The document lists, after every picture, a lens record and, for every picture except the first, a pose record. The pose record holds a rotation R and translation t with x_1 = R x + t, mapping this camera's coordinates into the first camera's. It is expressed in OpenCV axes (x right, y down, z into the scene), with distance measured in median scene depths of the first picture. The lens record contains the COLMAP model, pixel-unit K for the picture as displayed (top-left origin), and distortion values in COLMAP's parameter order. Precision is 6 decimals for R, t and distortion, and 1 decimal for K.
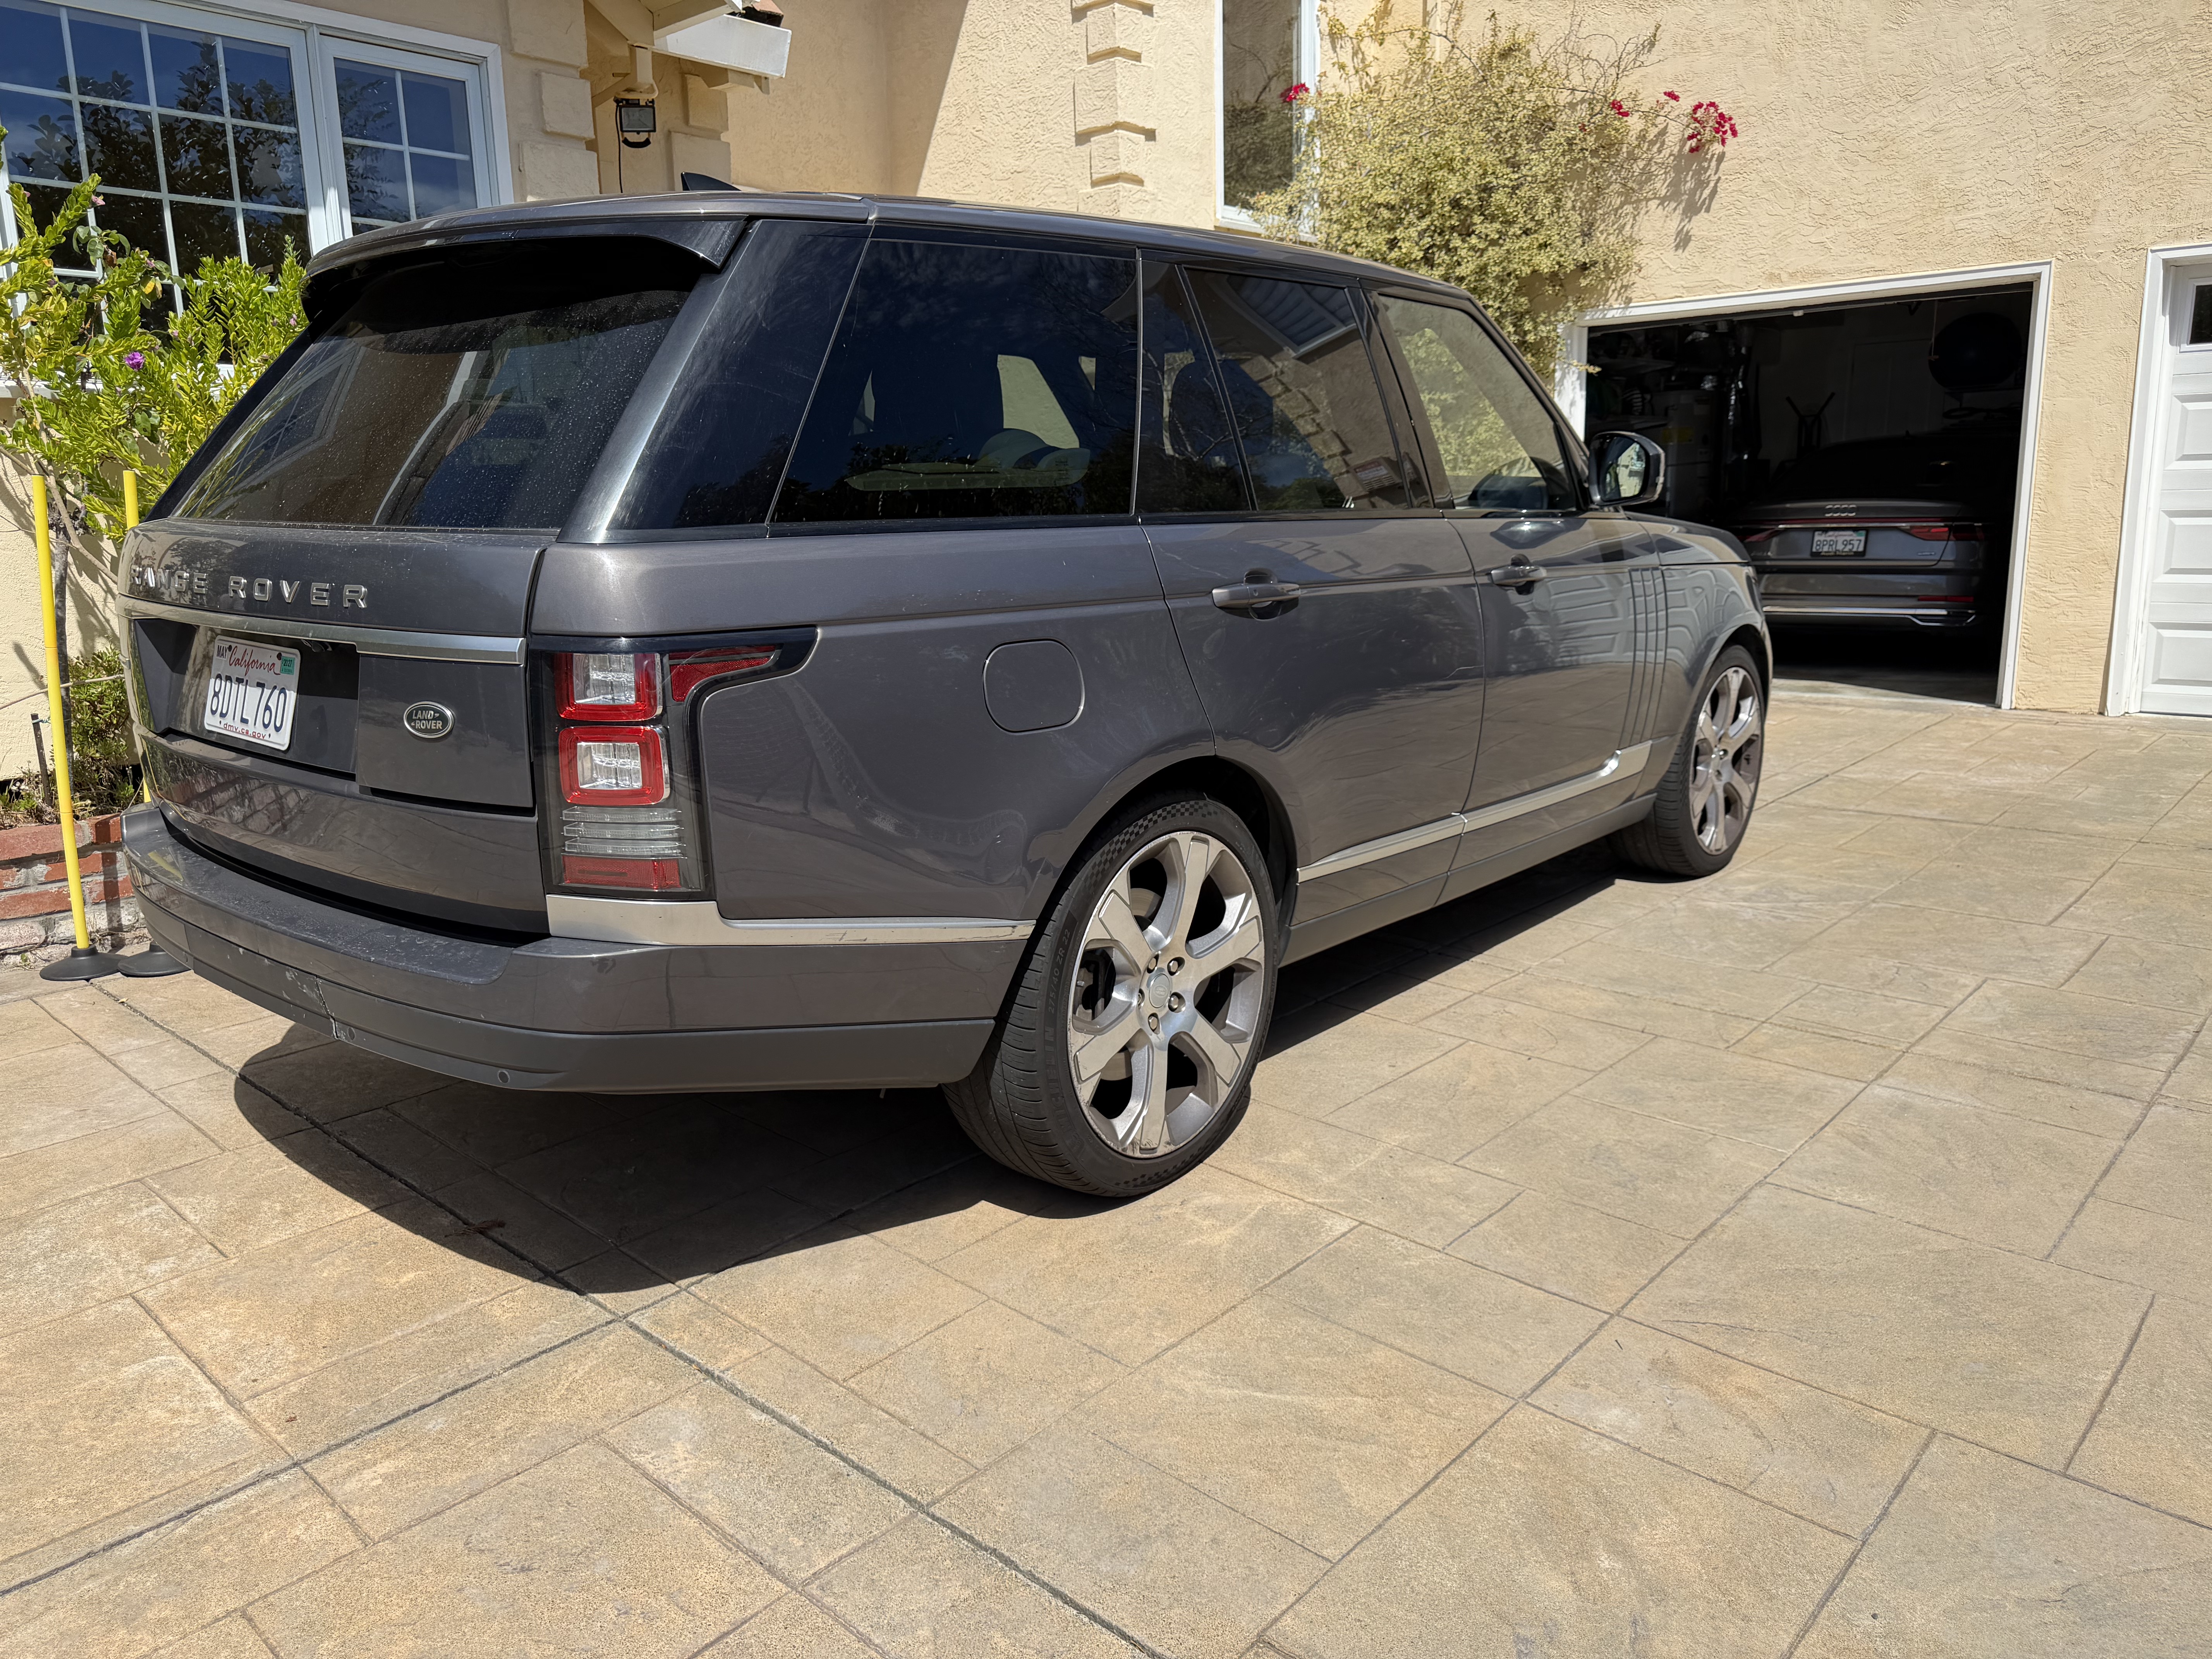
lens RADIAL K [[1566.4, 0, 1106.0], [0, 1566.4, 829.5], [0, 0, 1]] dist [0.003630, -0.001918]
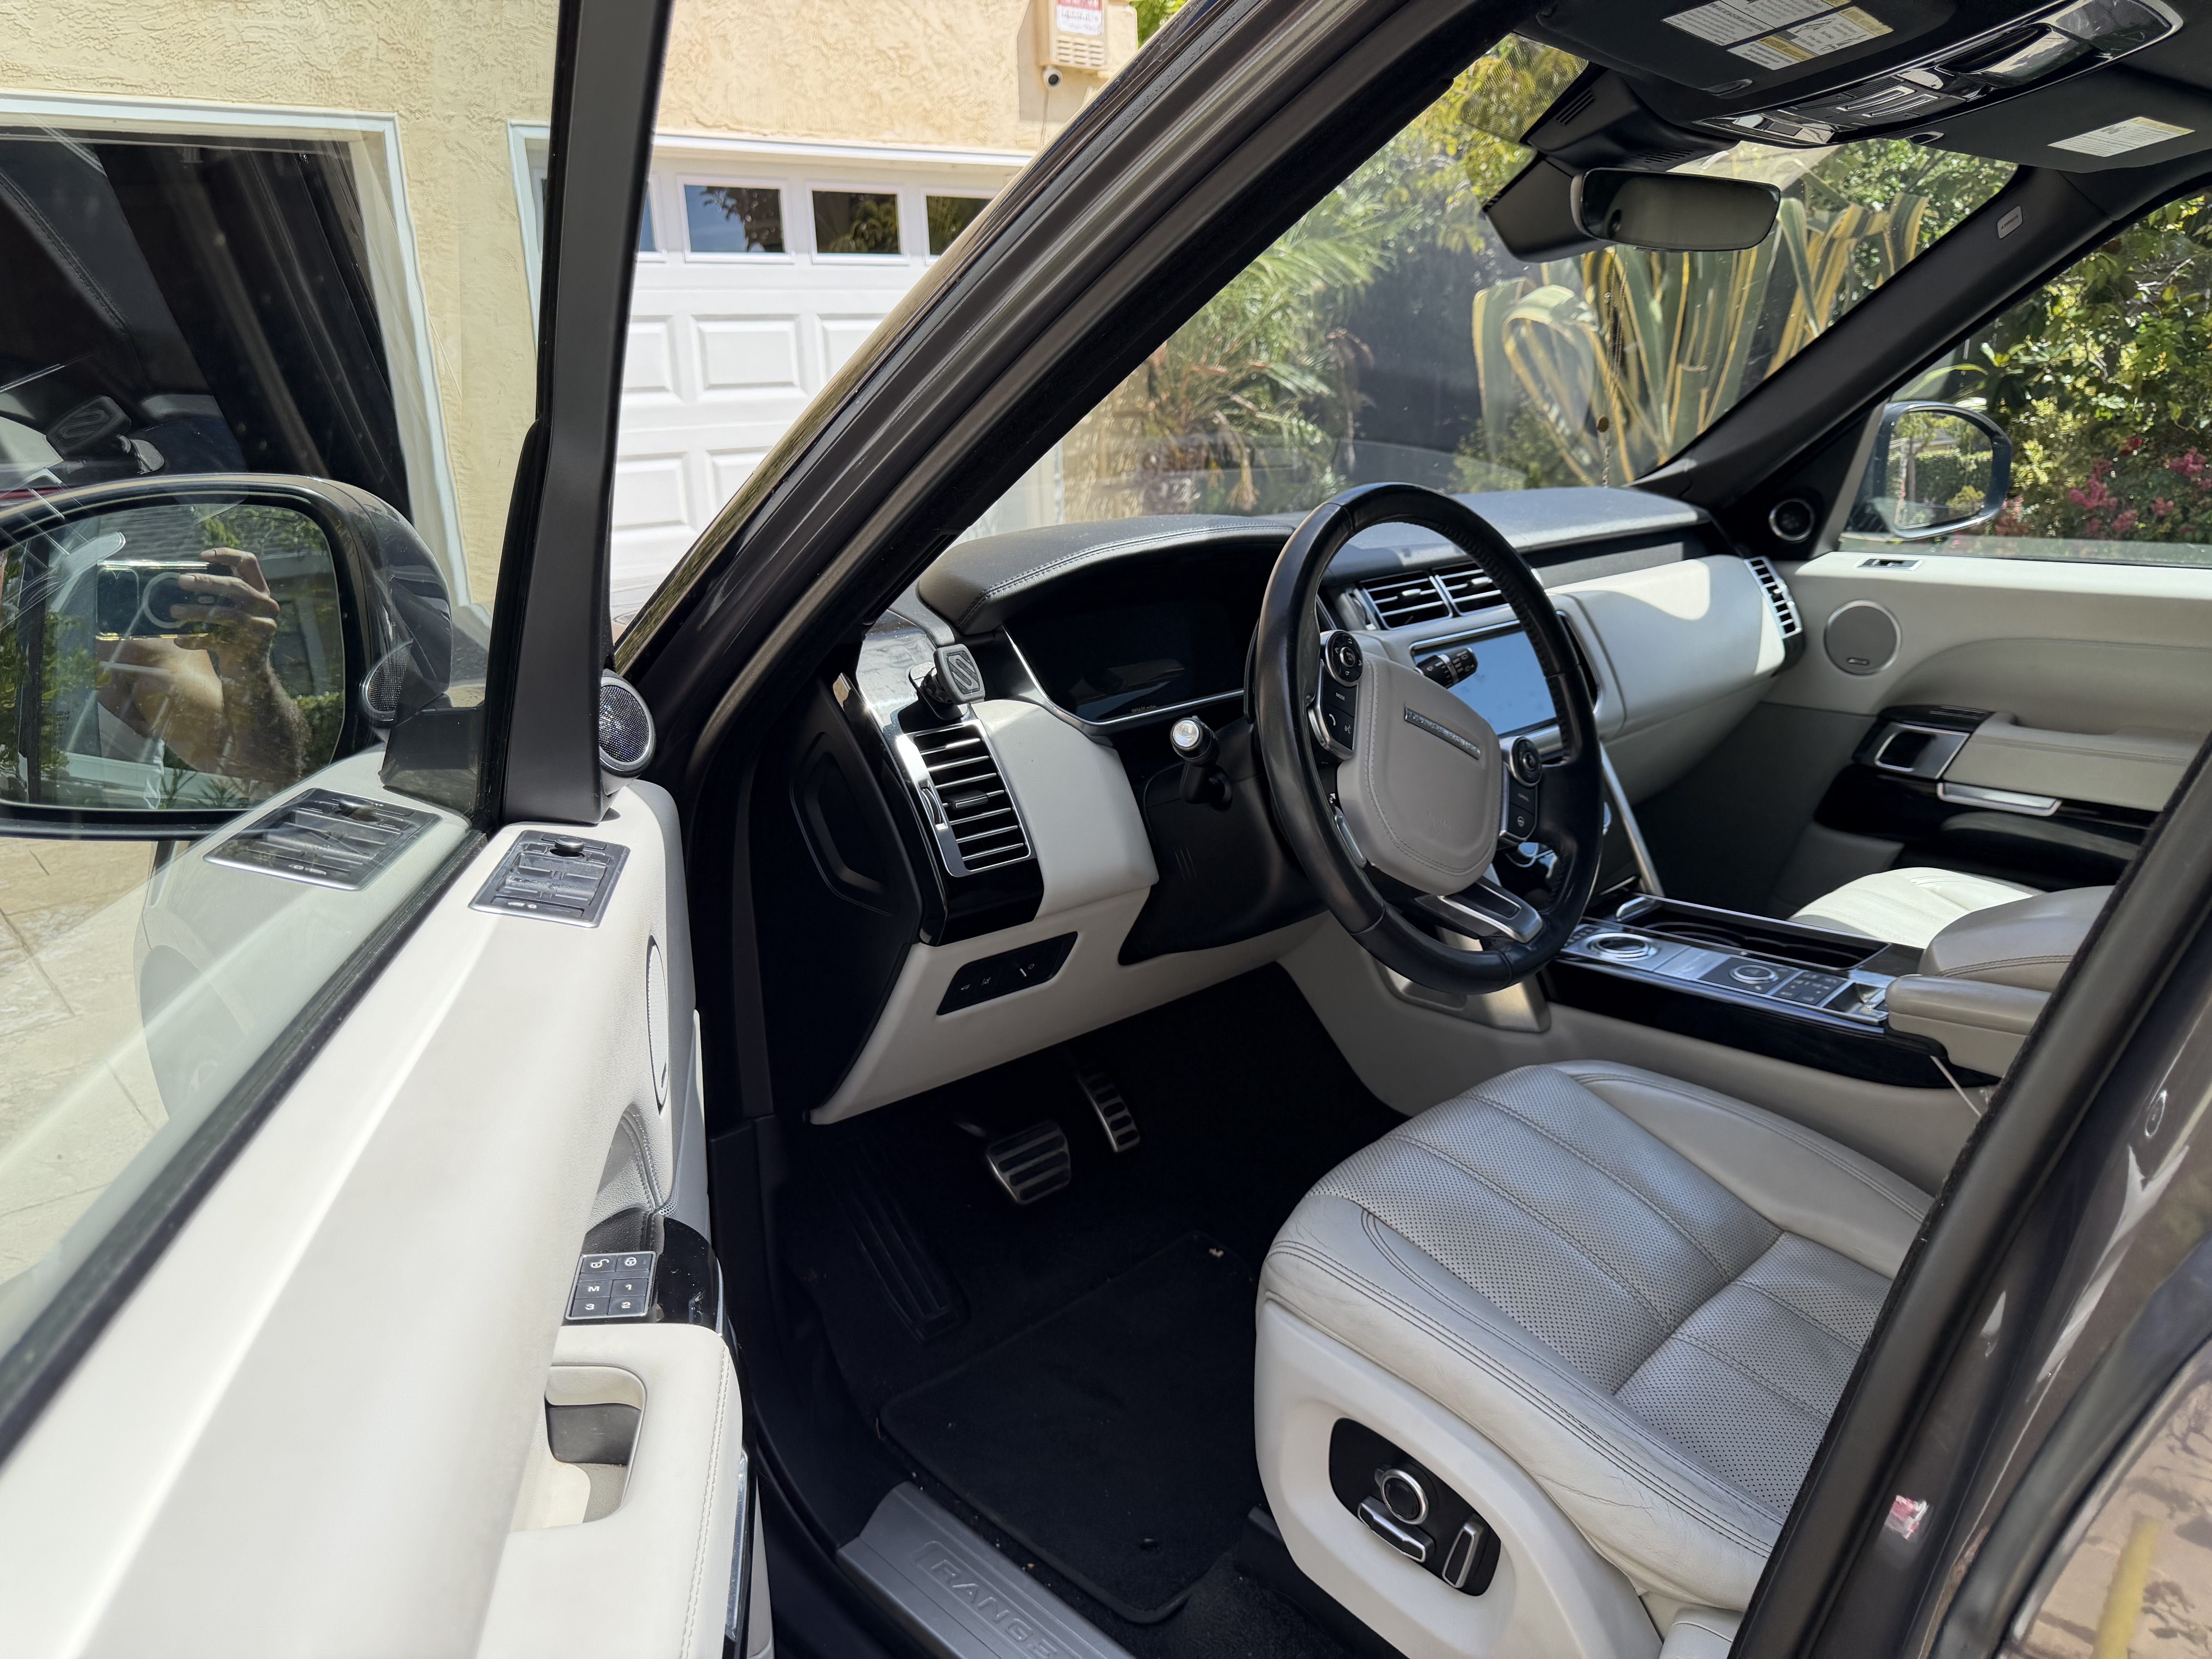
lens RADIAL K [[1564.5, 0, 1095.2], [0, 1564.5, 815.1], [0, 0, 1]] dist [-0.000116, 0.001724]
pose [[0.112320, -0.287252, 0.951247, -0.294920], [0.214955, 0.941661, 0.258976, -0.429951], [-0.970144, 0.175387, 0.167514, 1.499712]]
